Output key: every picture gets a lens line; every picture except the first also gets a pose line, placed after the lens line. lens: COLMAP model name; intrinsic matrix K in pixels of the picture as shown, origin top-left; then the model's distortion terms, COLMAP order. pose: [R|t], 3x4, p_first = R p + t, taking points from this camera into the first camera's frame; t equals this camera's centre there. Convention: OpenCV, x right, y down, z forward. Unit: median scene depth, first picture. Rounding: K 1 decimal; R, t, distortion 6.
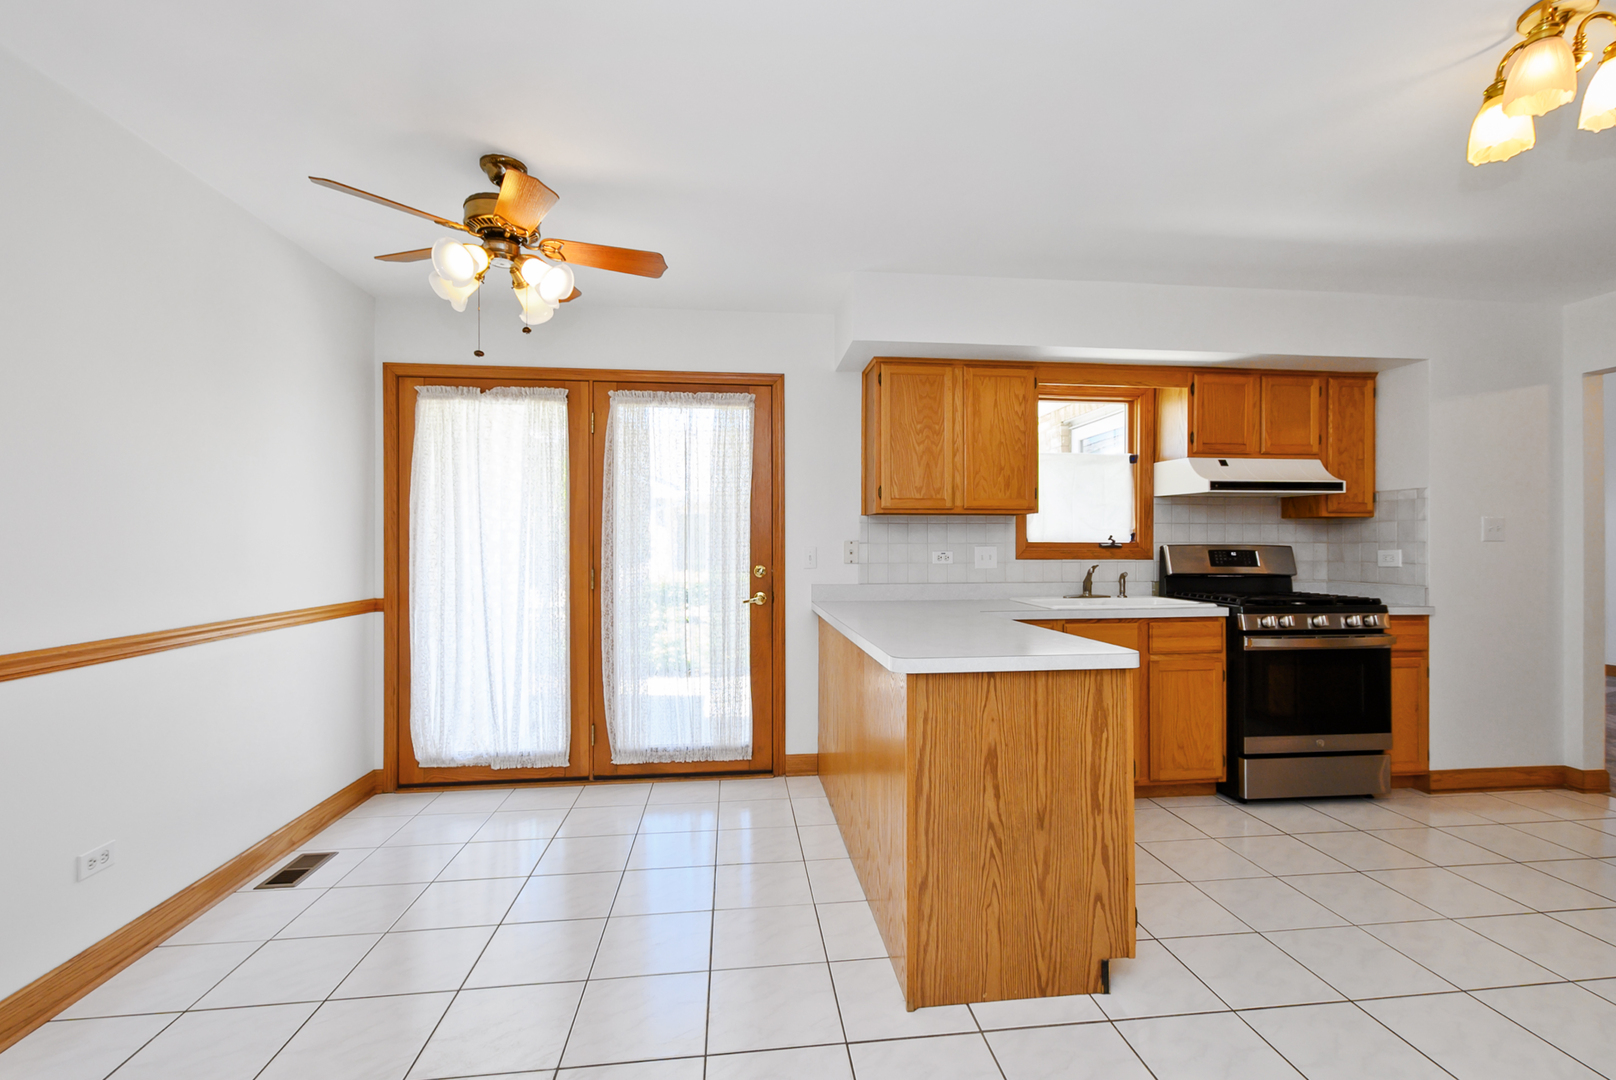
lens RADIAL K [[713.6, 0, 819.0], [0, 713.6, 541.8], [0, 0, 1]] dist [0.010476, -0.003683]
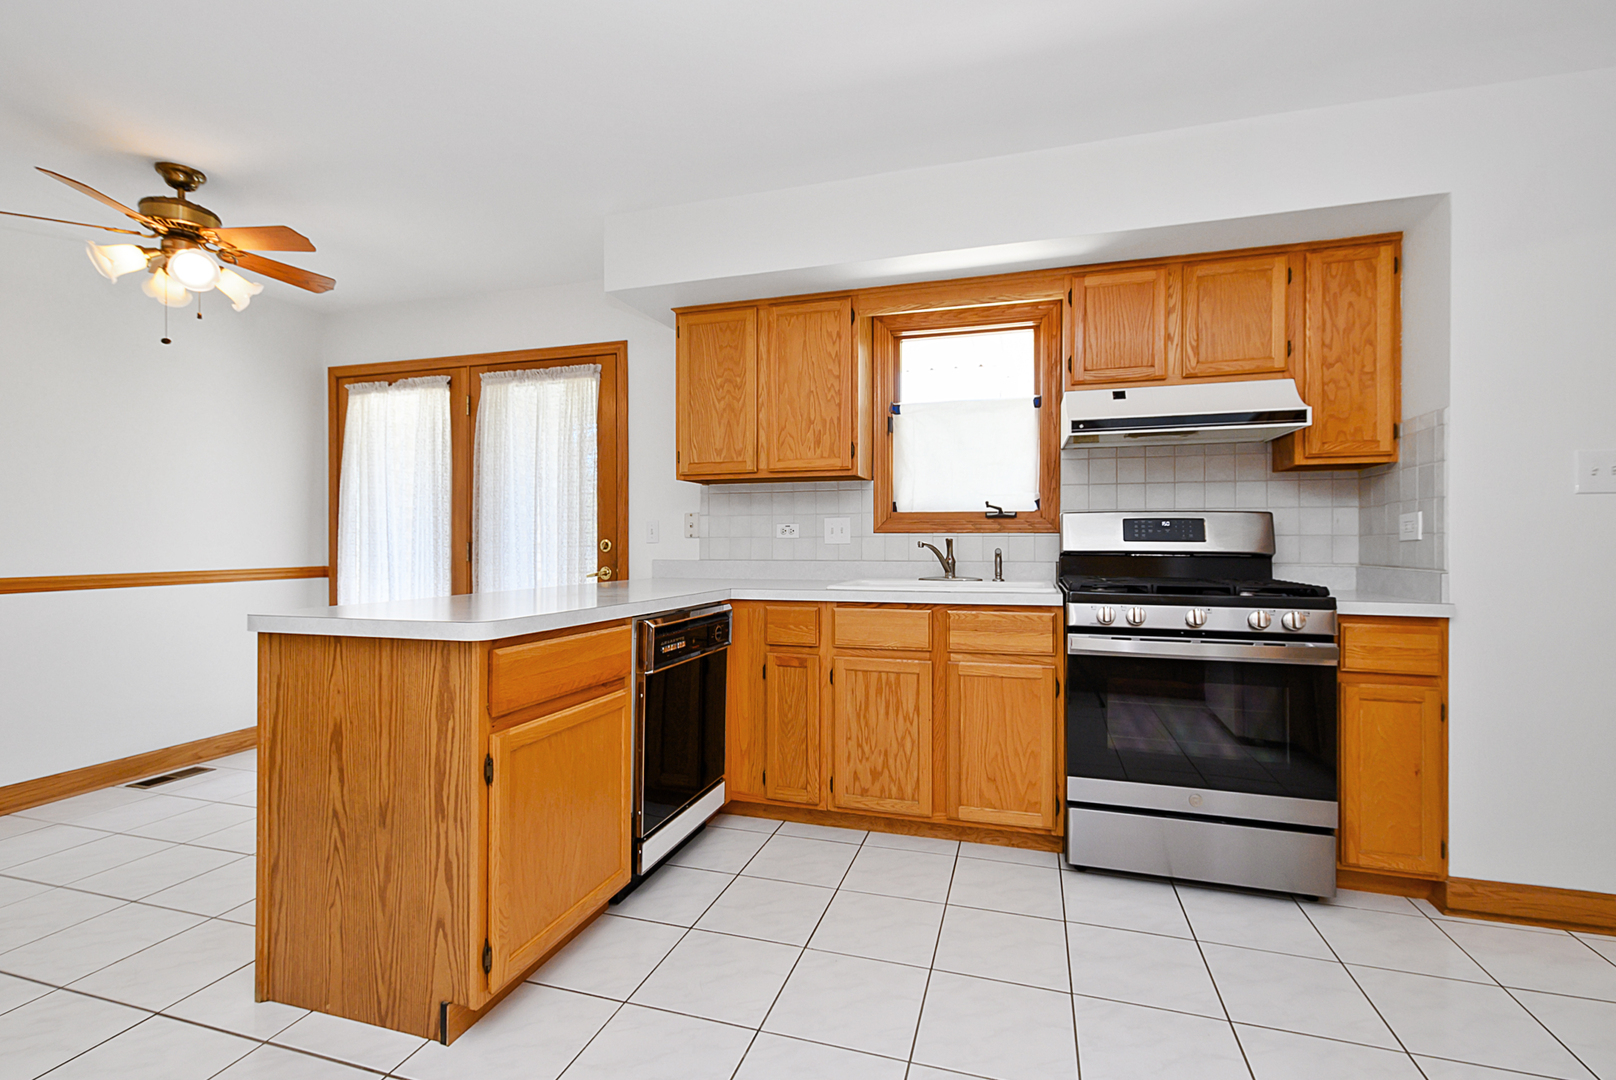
lens RADIAL K [[713.6, 0, 822.1], [0, 713.6, 539.4], [0, 0, 1]] dist [0.010476, -0.003683]
pose [[0.916705, -0.001395, -0.399562, 0.604499], [0.001540, 0.999999, 0.000041, 0.035197], [0.399561, -0.000653, 0.916706, 0.235295]]
